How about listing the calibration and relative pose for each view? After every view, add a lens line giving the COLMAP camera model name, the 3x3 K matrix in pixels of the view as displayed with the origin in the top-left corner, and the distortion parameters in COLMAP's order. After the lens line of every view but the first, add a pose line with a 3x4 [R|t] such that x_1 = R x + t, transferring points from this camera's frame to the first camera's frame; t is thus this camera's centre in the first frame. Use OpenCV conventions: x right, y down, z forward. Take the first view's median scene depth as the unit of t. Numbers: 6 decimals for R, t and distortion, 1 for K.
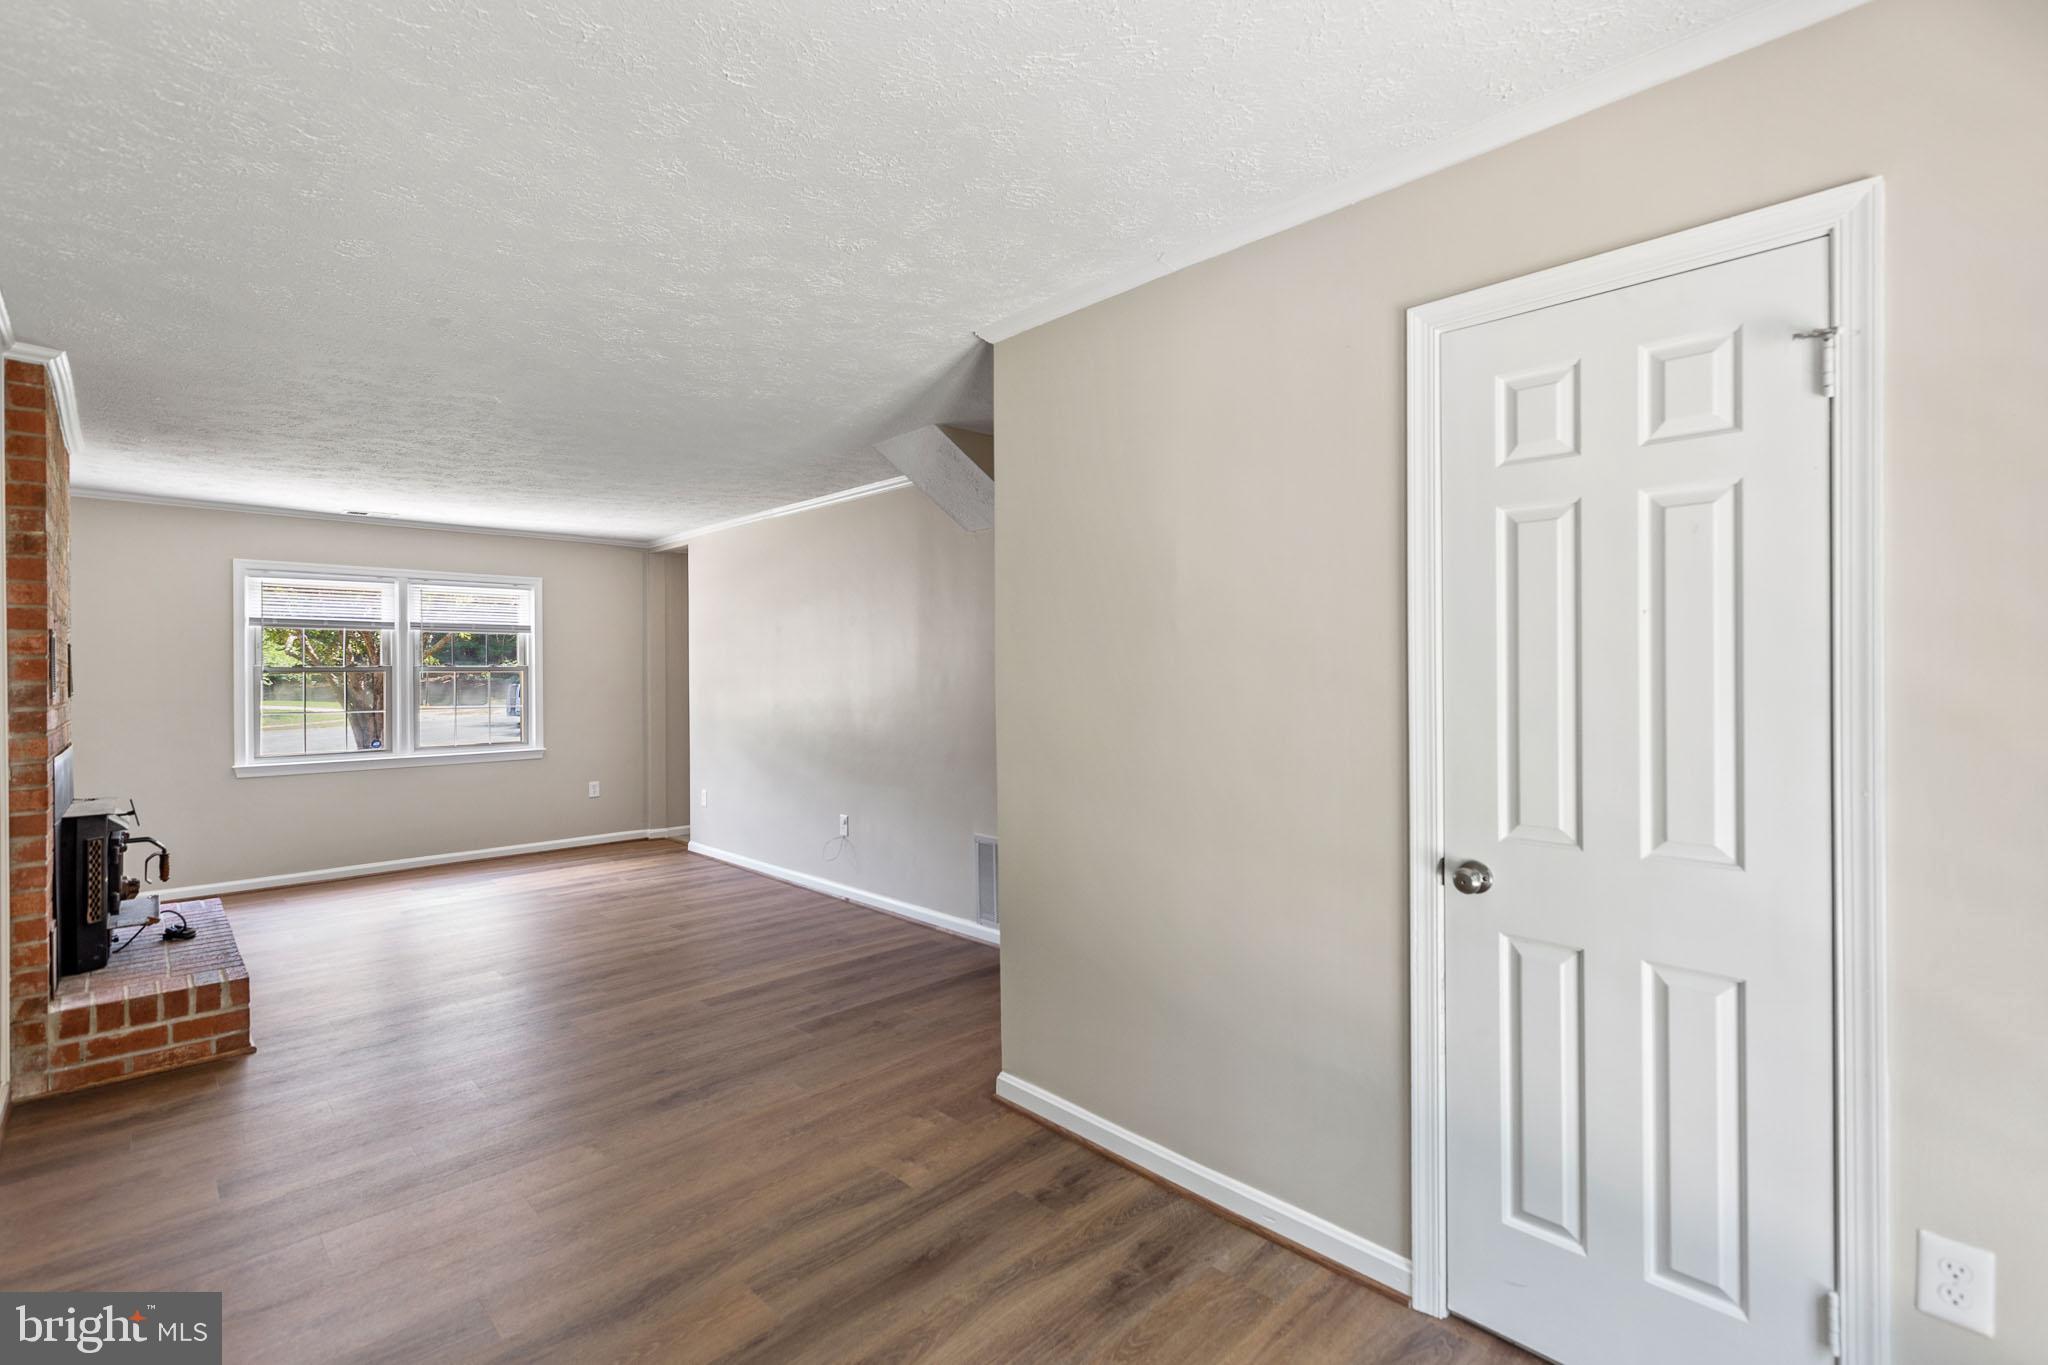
lens RADIAL K [[923.1, 0, 1026.4], [0, 923.1, 671.9], [0, 0, 1]] dist [0.001696, 0.000424]
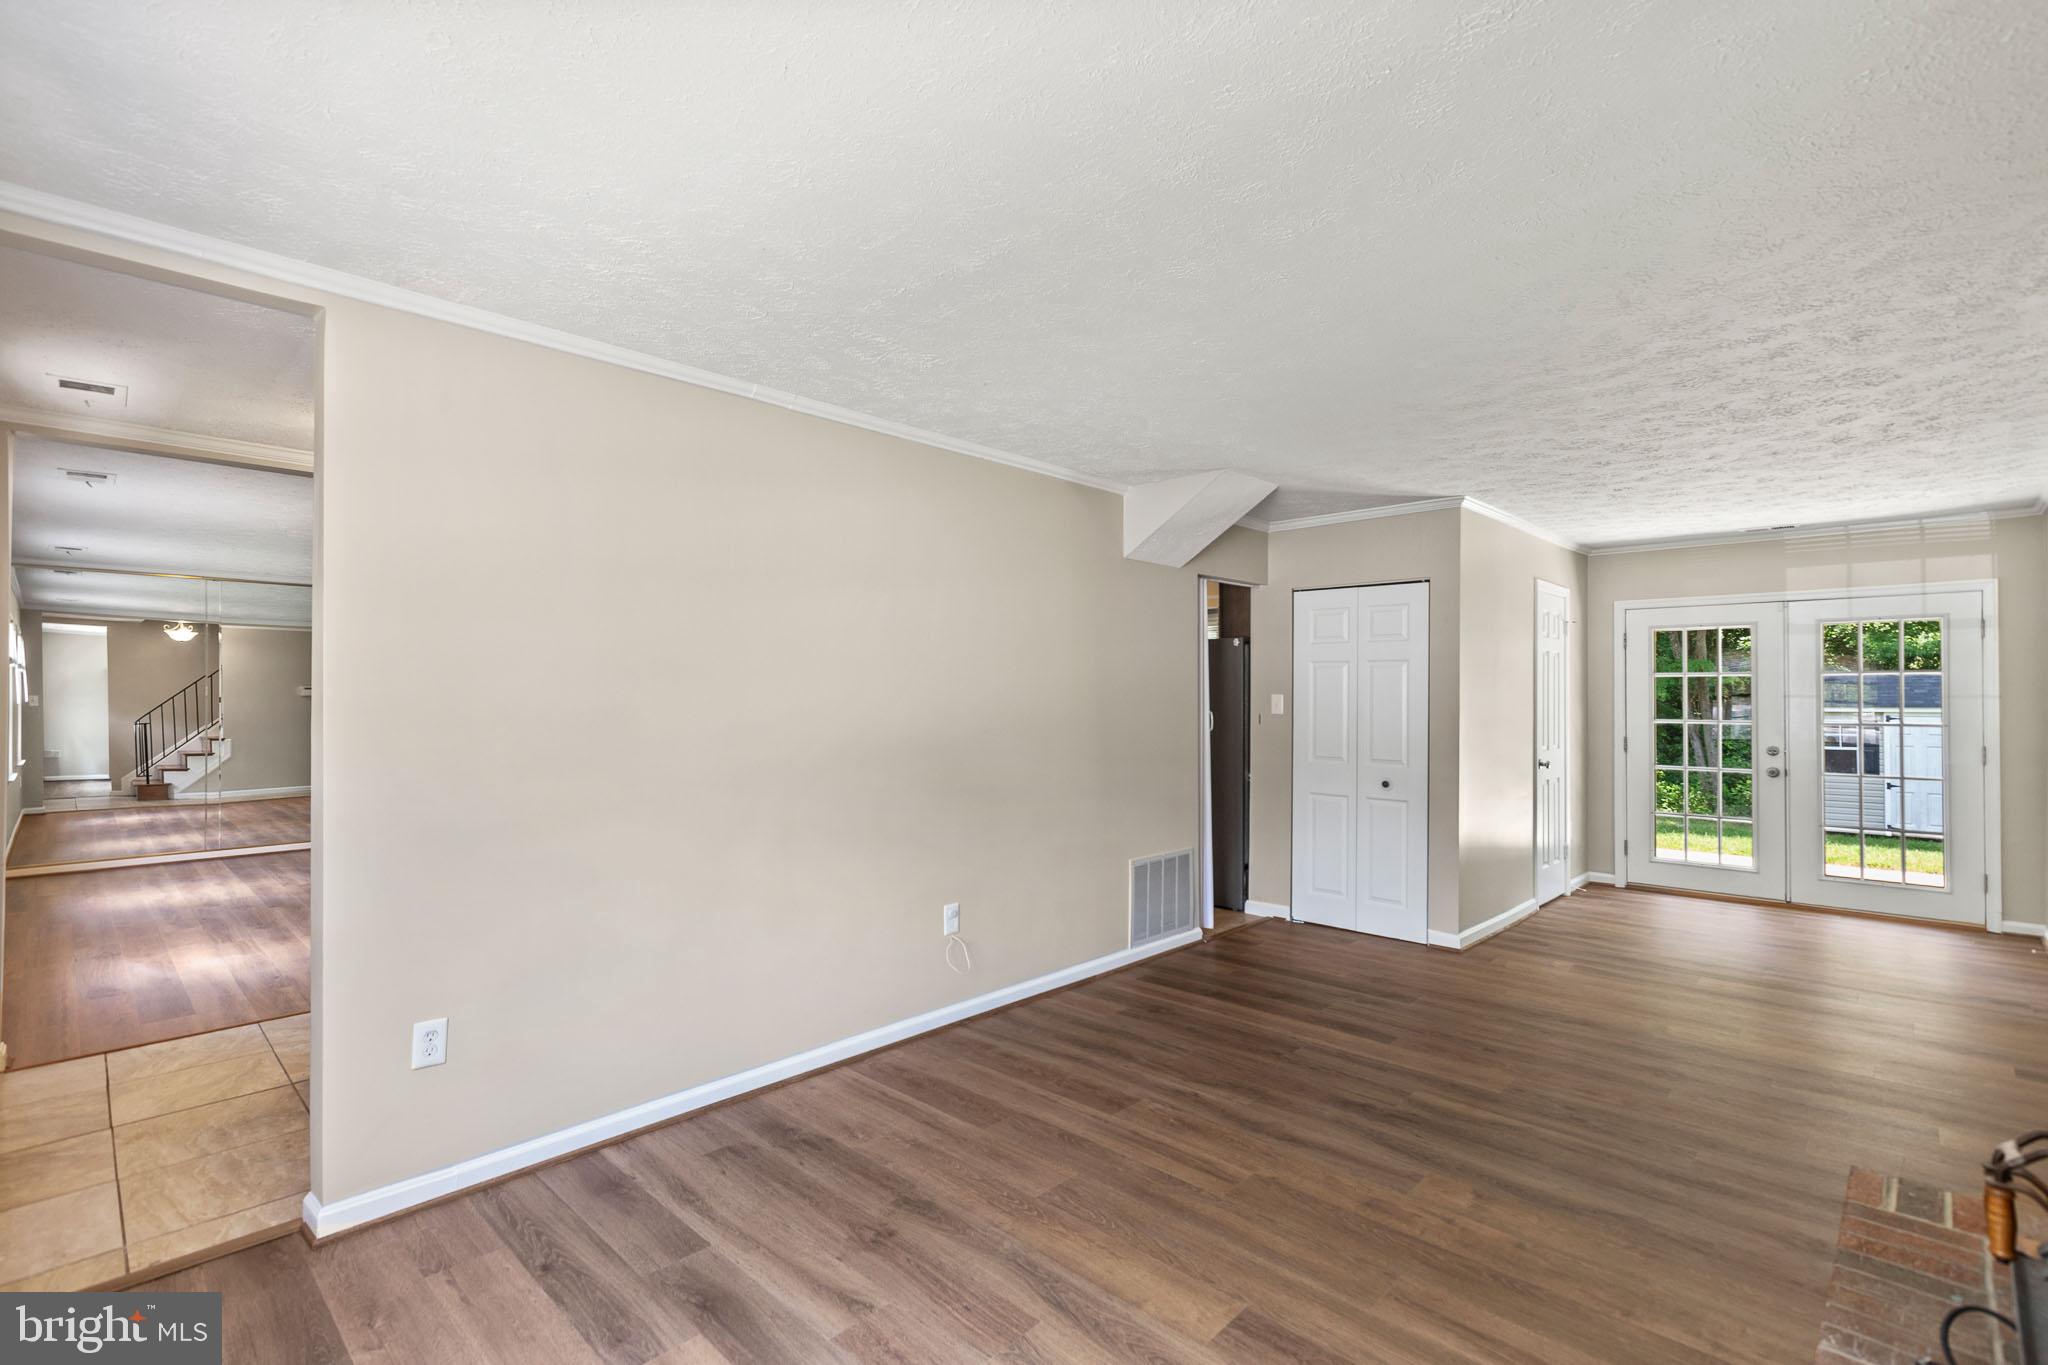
lens RADIAL K [[923.1, 0, 1036.2], [0, 923.1, 689.3], [0, 0, 1]] dist [0.001696, 0.000424]
pose [[-0.031786, 0.007768, 0.999465, -1.134200], [-0.001398, 0.999968, -0.007816, -0.000217], [-0.999494, -0.001645, -0.031775, 1.222774]]
